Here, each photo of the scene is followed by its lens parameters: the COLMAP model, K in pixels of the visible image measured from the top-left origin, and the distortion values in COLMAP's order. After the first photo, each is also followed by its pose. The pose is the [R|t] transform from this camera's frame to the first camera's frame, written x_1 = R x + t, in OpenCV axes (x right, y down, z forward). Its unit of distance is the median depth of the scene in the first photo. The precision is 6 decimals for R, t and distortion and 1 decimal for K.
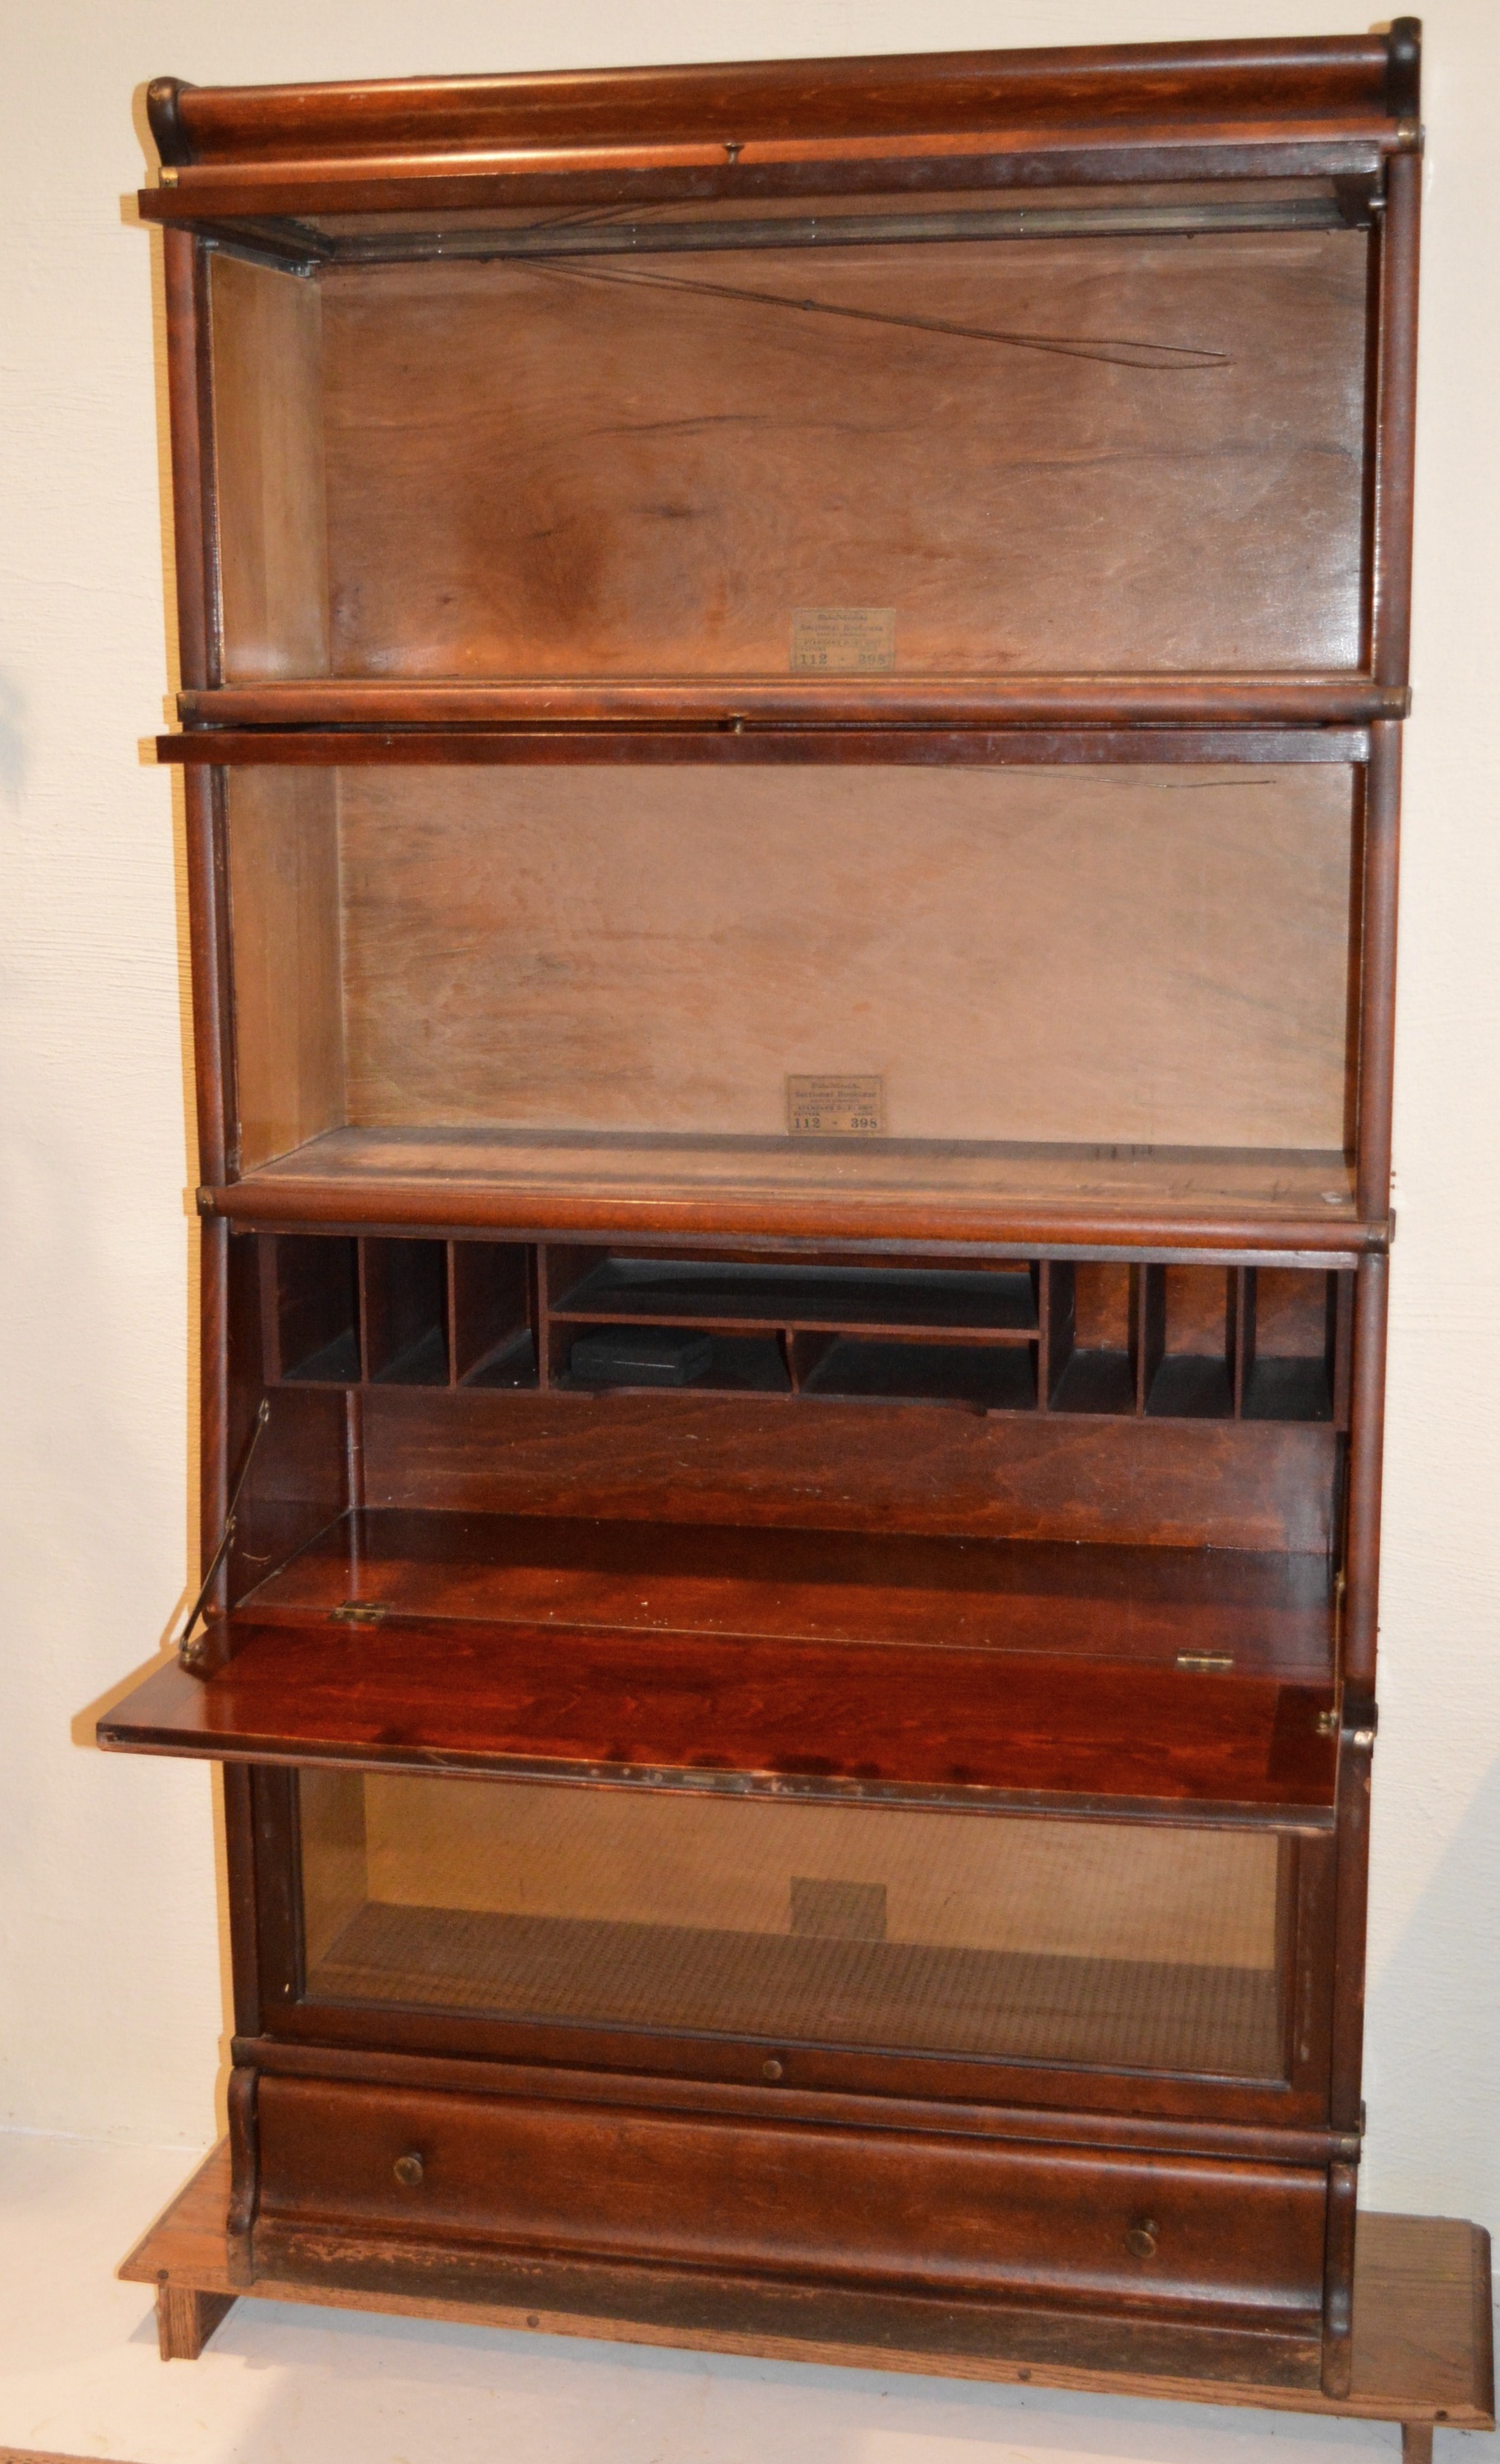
lens RADIAL K [[3239.1, 0, 683.6], [0, 3239.1, 1194.5], [0, 0, 1]] dist [-0.039642, 0.000377]
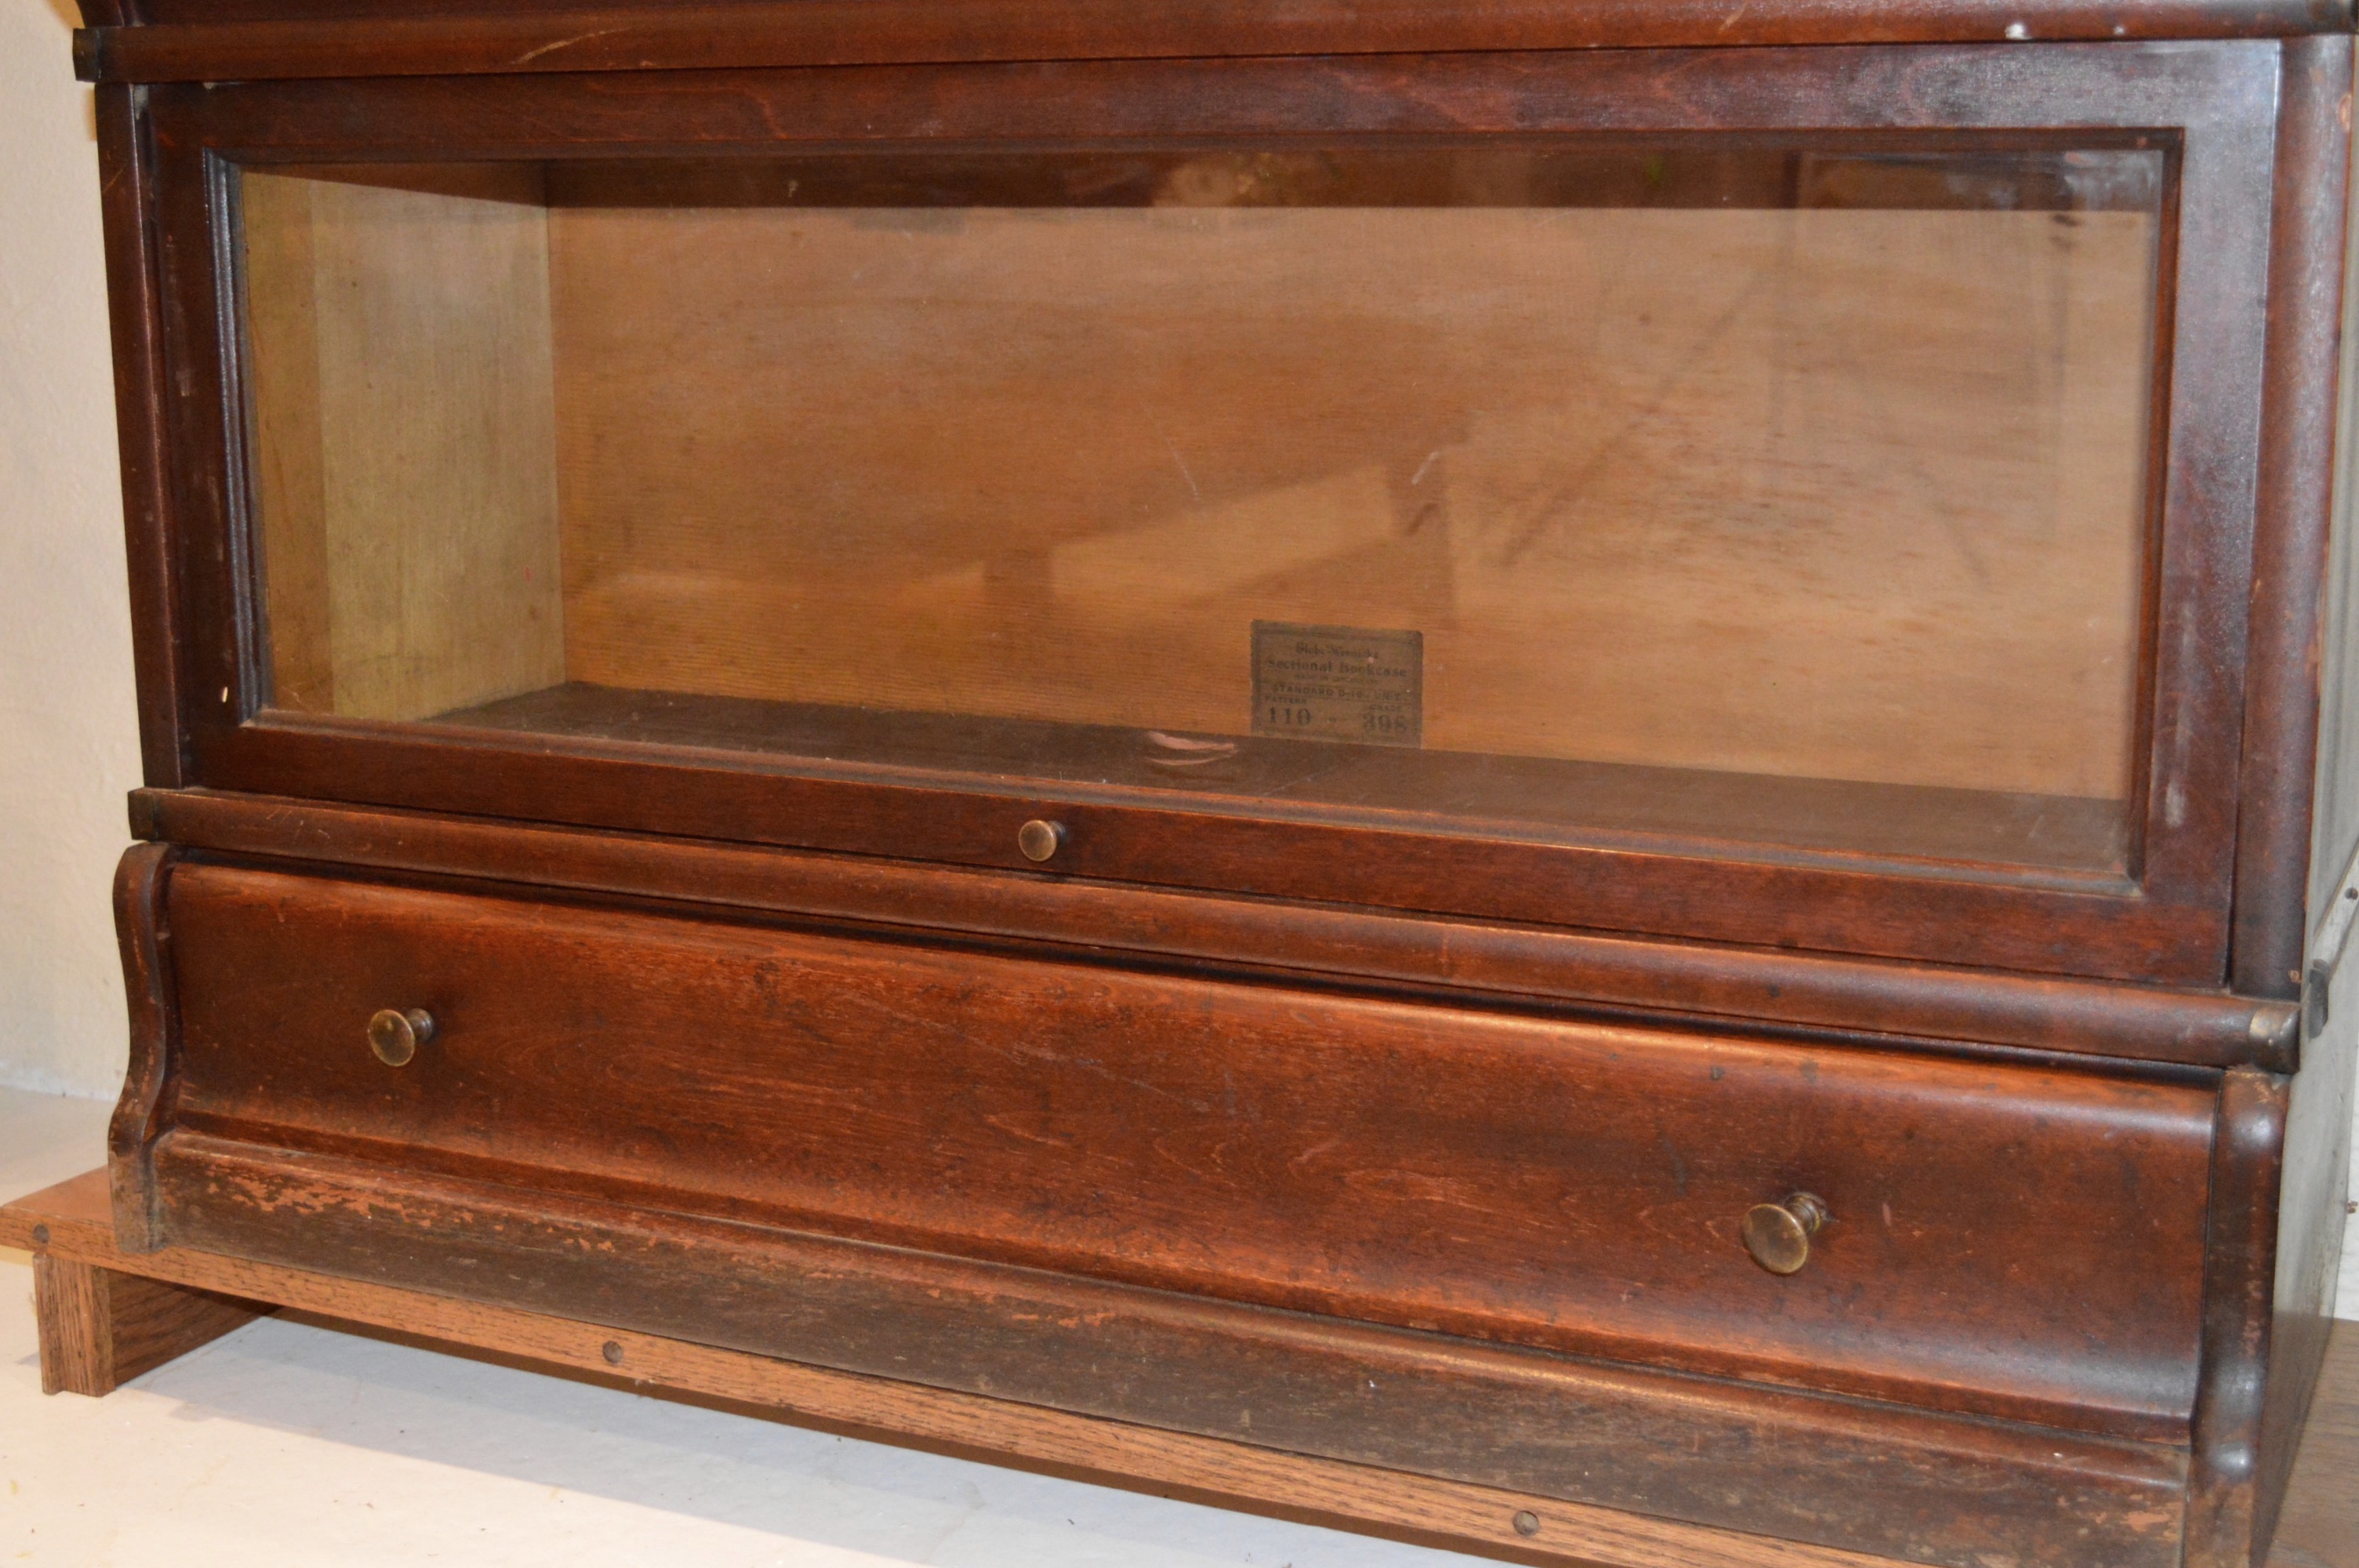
lens RADIAL K [[3179.8, 0, 1179.5], [0, 3179.8, 784.0], [0, 0, 1]] dist [-0.056177, 0.041205]
pose [[0.974261, 0.045984, -0.220684, 0.147599], [-0.042188, 0.998870, 0.021887, 0.244900], [0.221441, -0.012014, 0.975100, 0.531346]]
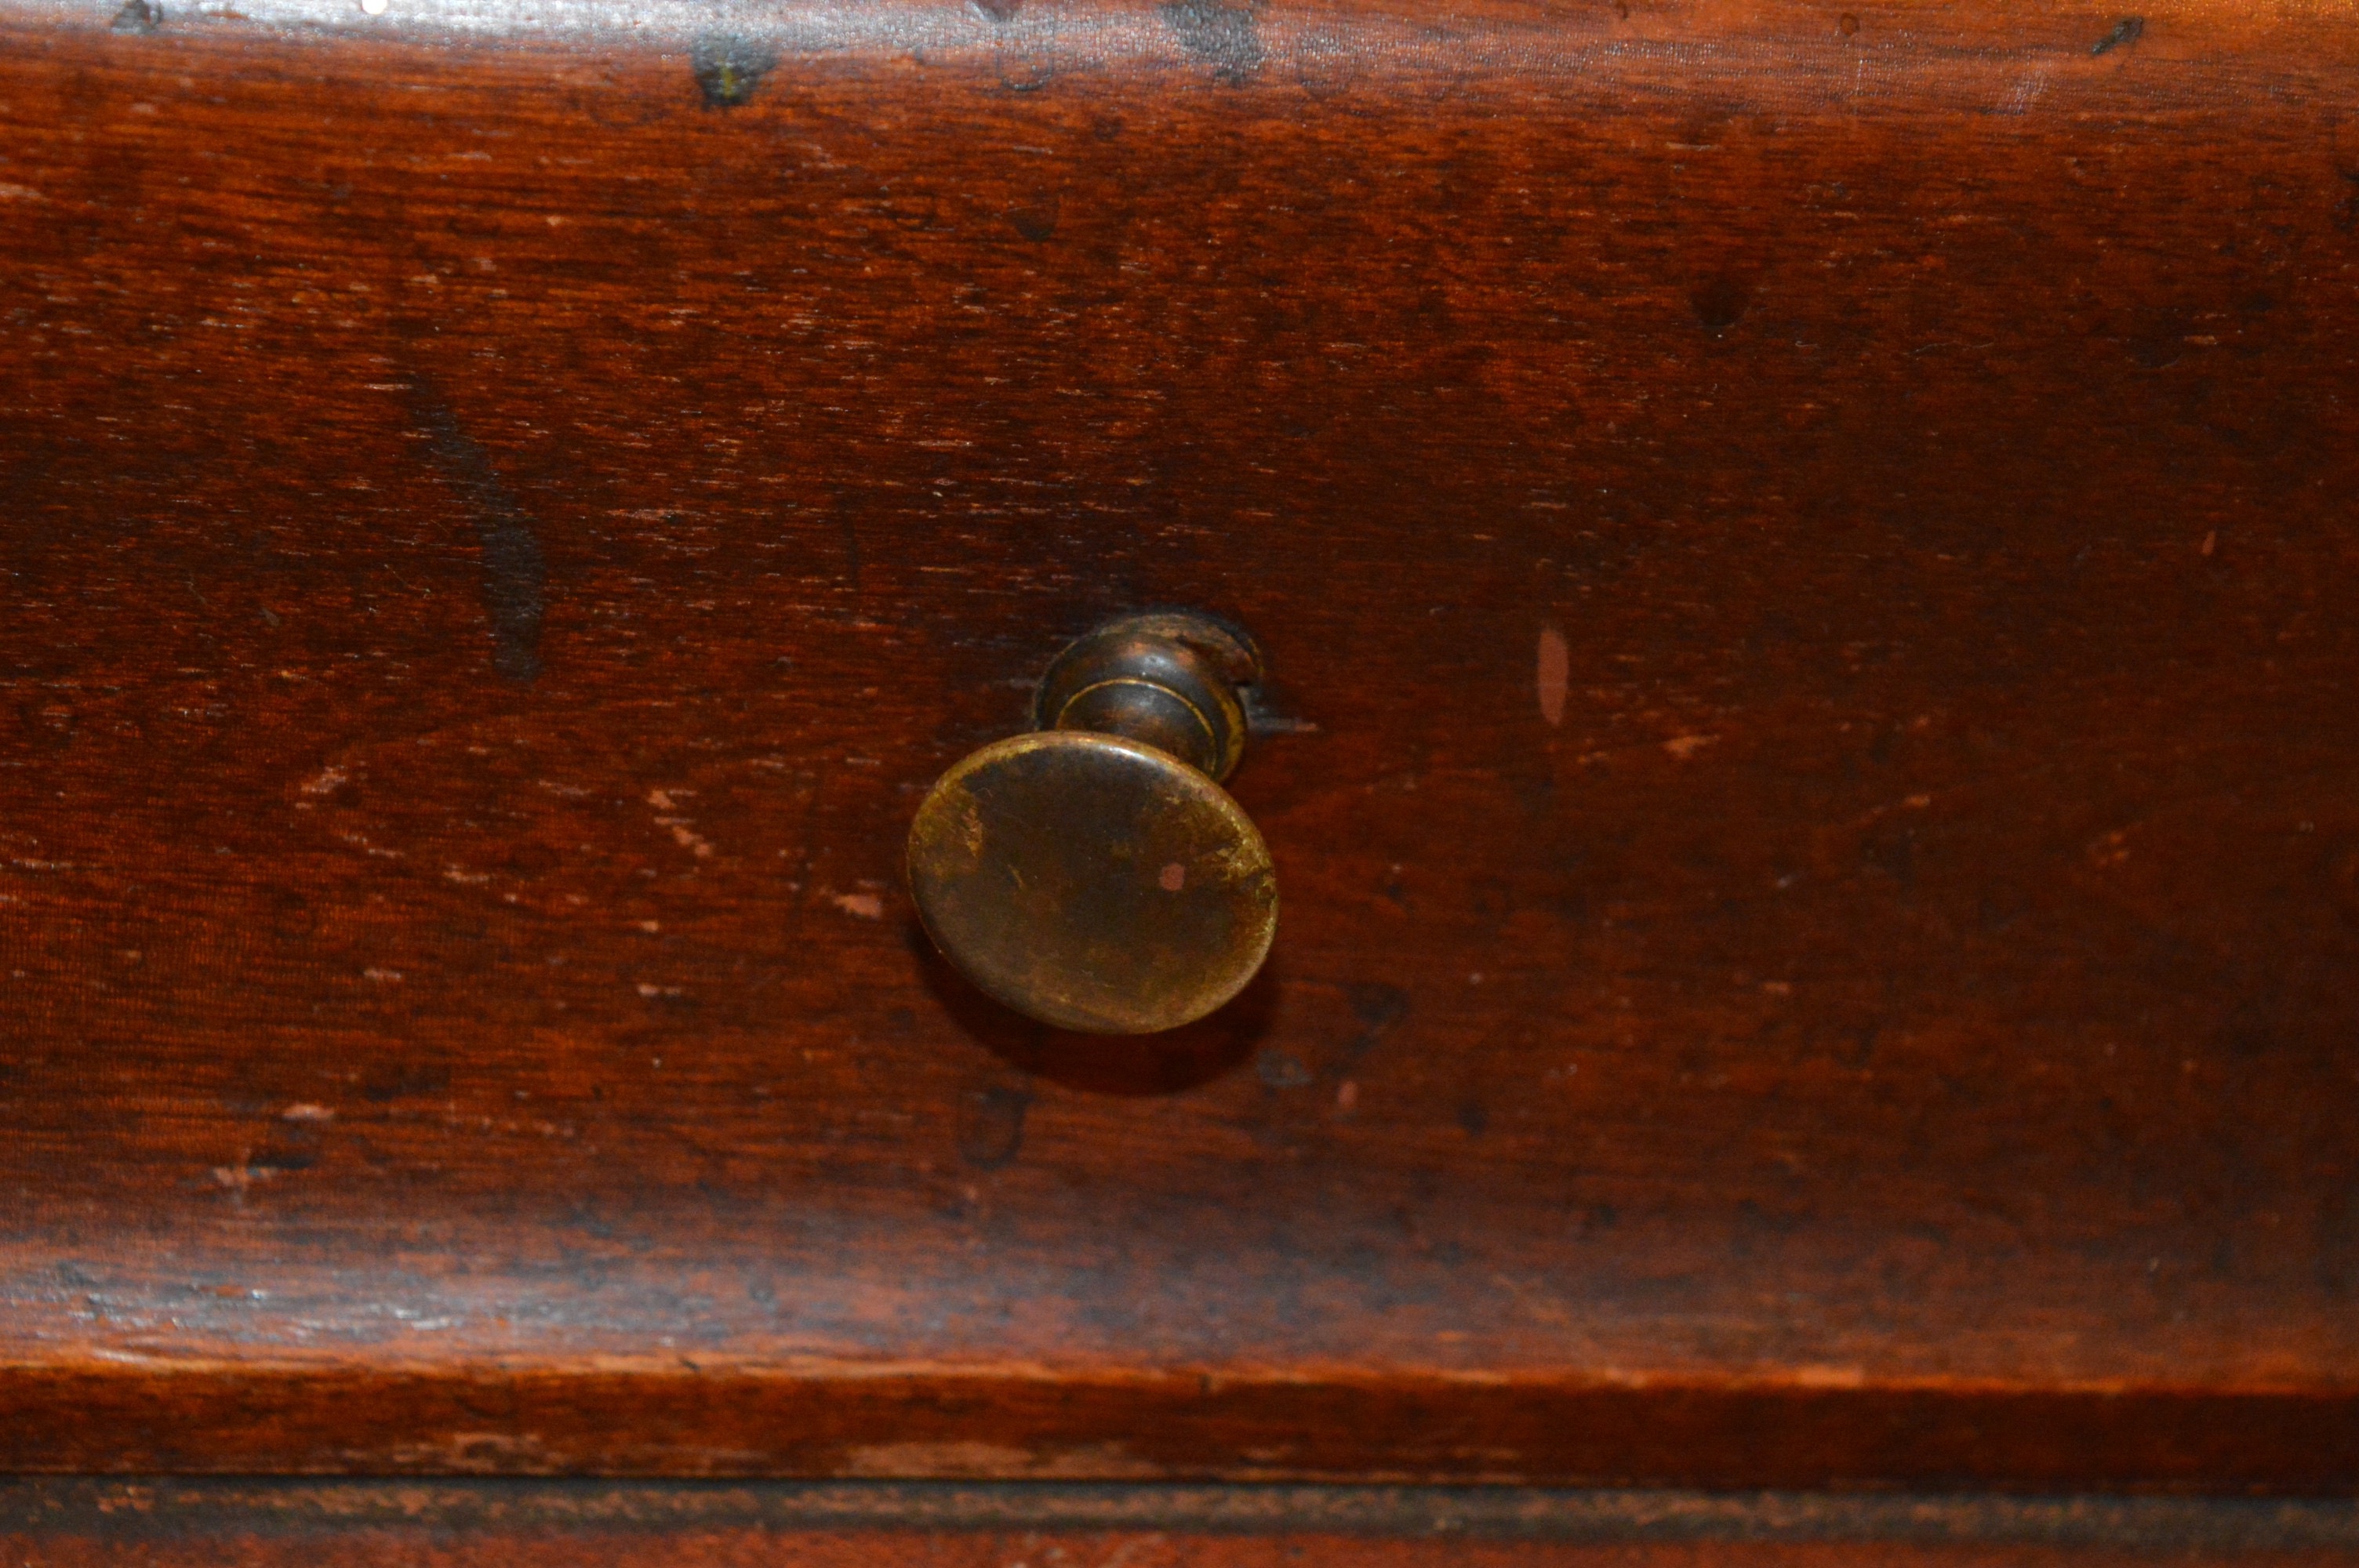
lens RADIAL K [[5557.3, 0, 1179.5], [0, 5557.3, 784.0], [0, 0, 1]] dist [0.067570, 0.674098]
pose [[0.956114, -0.061566, 0.286454, 0.096520], [-0.028264, 0.953733, 0.299322, 0.264203], [-0.291628, -0.294282, 0.910138, 0.817462]]
